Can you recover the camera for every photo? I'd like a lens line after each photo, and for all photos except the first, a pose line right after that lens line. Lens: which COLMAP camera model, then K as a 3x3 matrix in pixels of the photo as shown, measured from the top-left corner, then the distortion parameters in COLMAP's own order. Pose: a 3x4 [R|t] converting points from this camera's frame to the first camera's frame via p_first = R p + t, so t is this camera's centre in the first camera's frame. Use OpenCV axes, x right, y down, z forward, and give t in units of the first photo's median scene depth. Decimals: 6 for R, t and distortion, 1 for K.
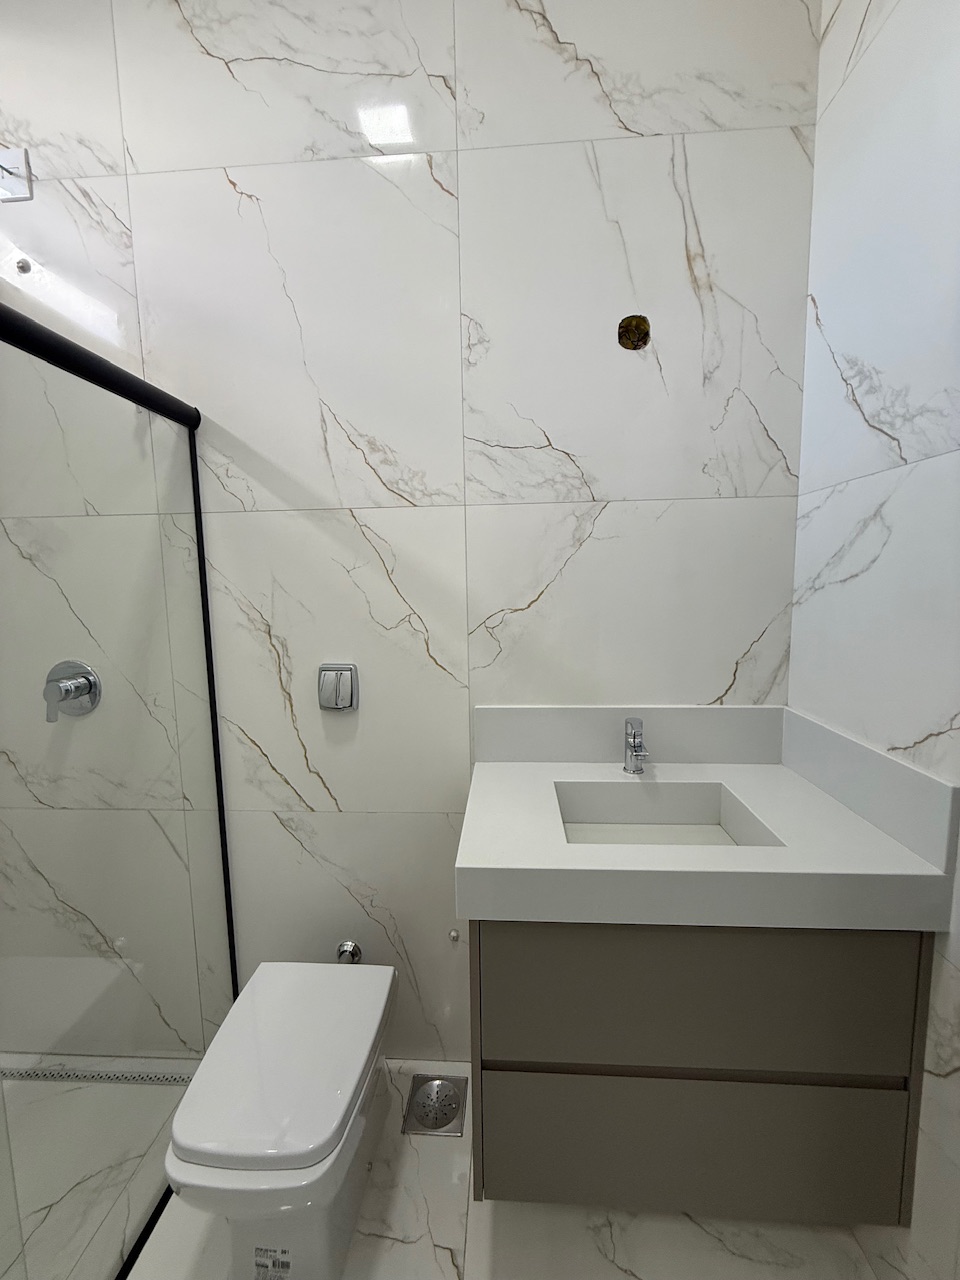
lens RADIAL K [[513.1, 0, 486.3], [0, 513.1, 637.3], [0, 0, 1]] dist [0.000259, 0.000600]
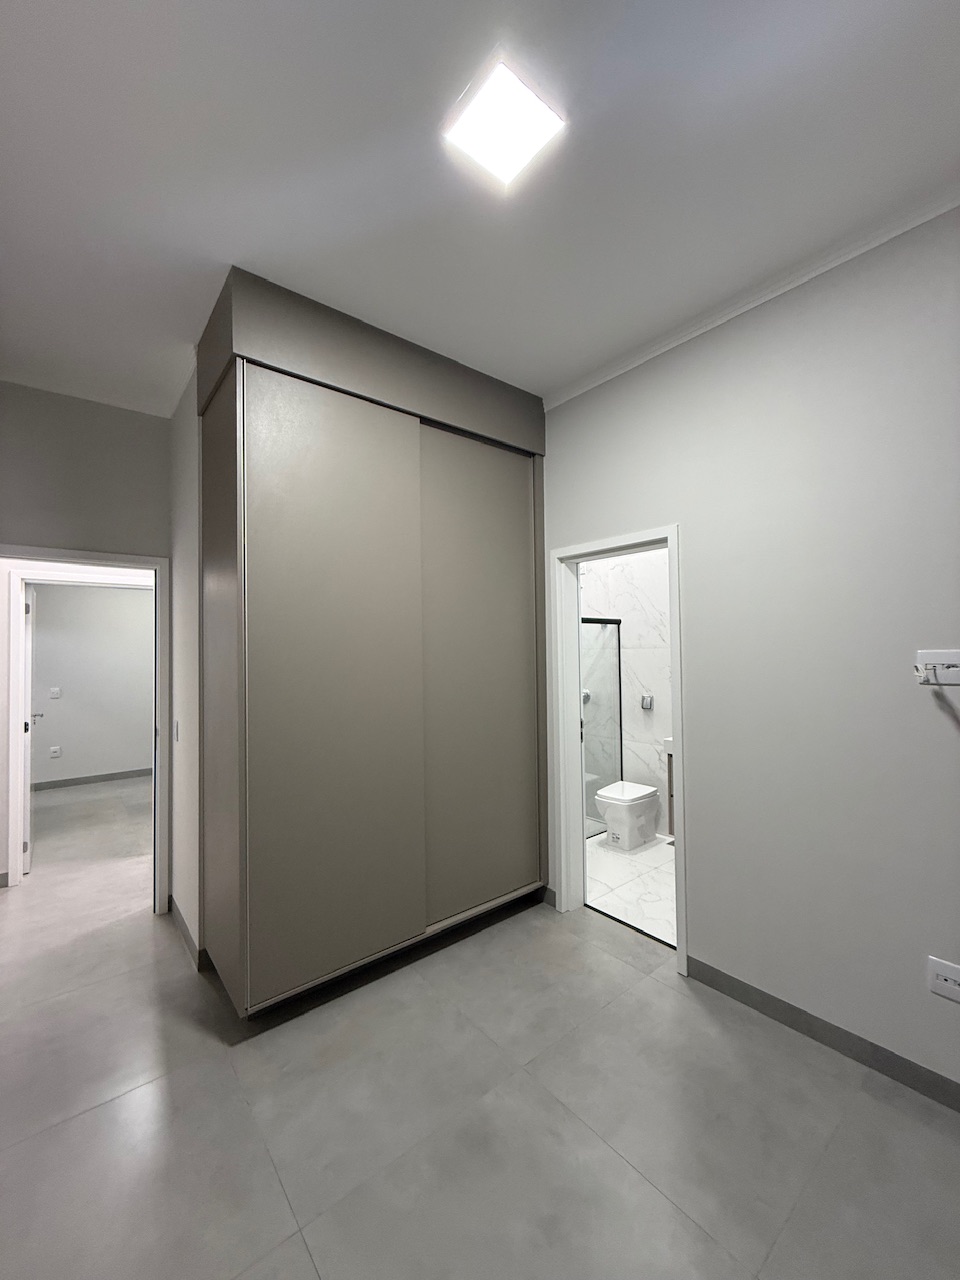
lens RADIAL K [[513.1, 0, 478.8], [0, 513.1, 643.6], [0, 0, 1]] dist [0.000259, 0.000600]
pose [[0.675234, -0.001115, -0.737603, 1.396520], [-0.091863, 0.992086, -0.085595, 0.115261], [0.731861, 0.125555, 0.669787, -2.074100]]
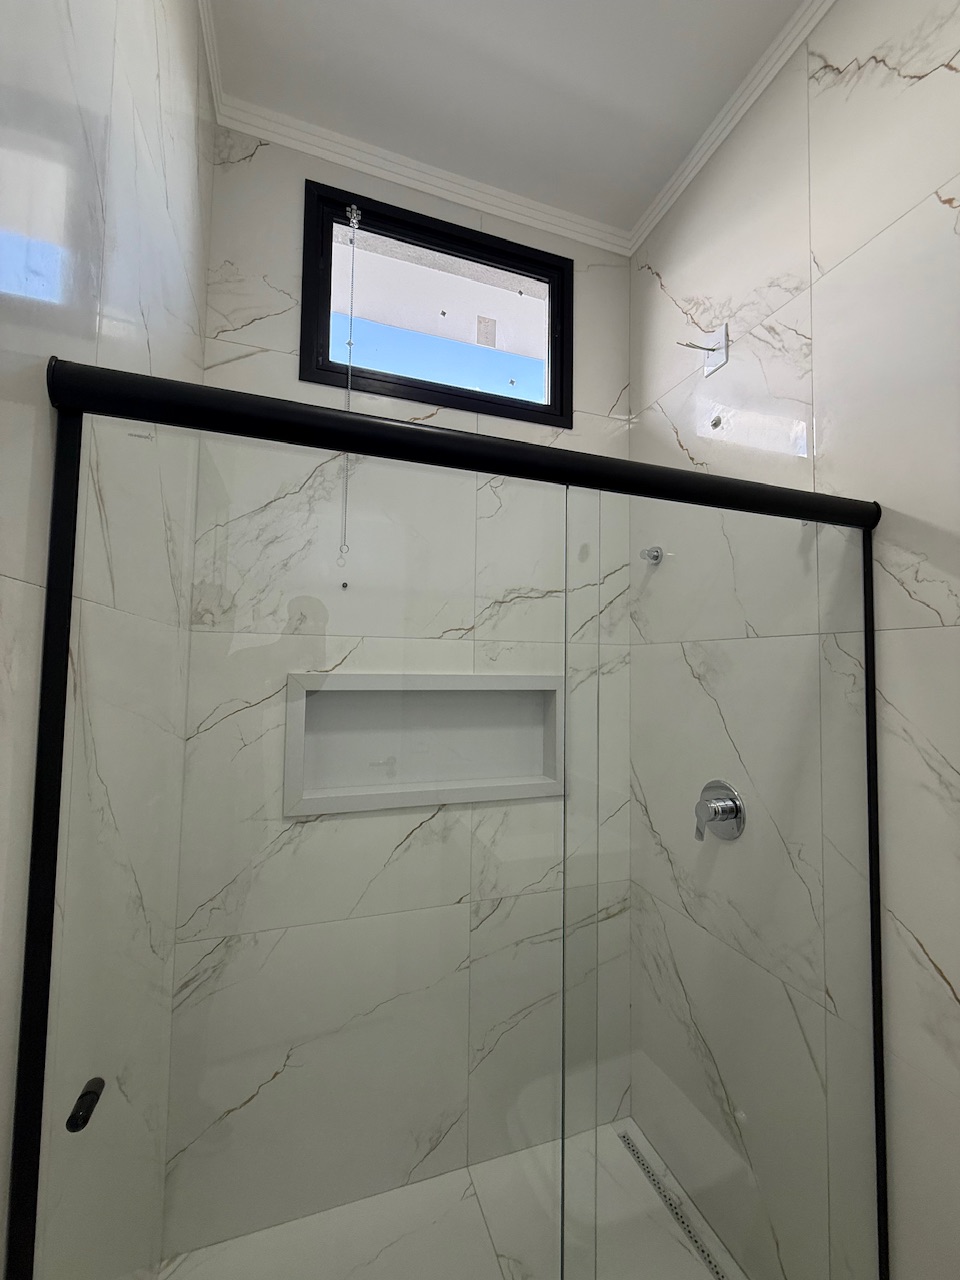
lens RADIAL K [[513.1, 0, 474.9], [0, 513.1, 642.1], [0, 0, 1]] dist [0.000259, 0.000600]
pose [[0.373735, -0.020753, -0.927304, -0.064529], [-0.123963, 0.989663, -0.072110, -0.098744], [0.919215, 0.141901, 0.367299, 0.169590]]
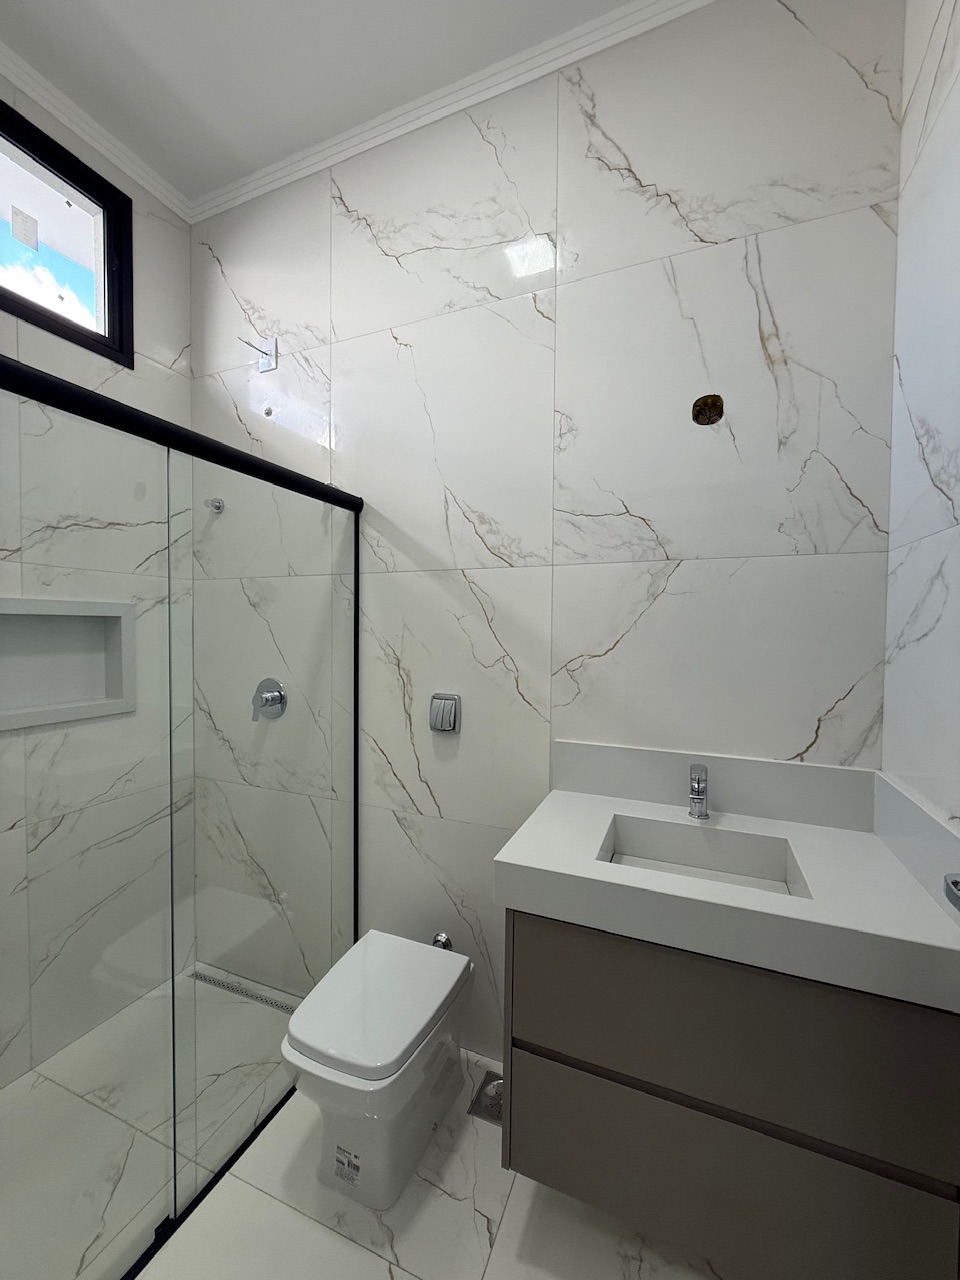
lens RADIAL K [[513.1, 0, 484.9], [0, 513.1, 641.7], [0, 0, 1]] dist [0.000259, 0.000600]
pose [[0.944928, 0.034798, -0.325424, 0.204655], [-0.061277, 0.995559, -0.071473, 0.010806], [0.321491, 0.087478, 0.942863, -0.146277]]
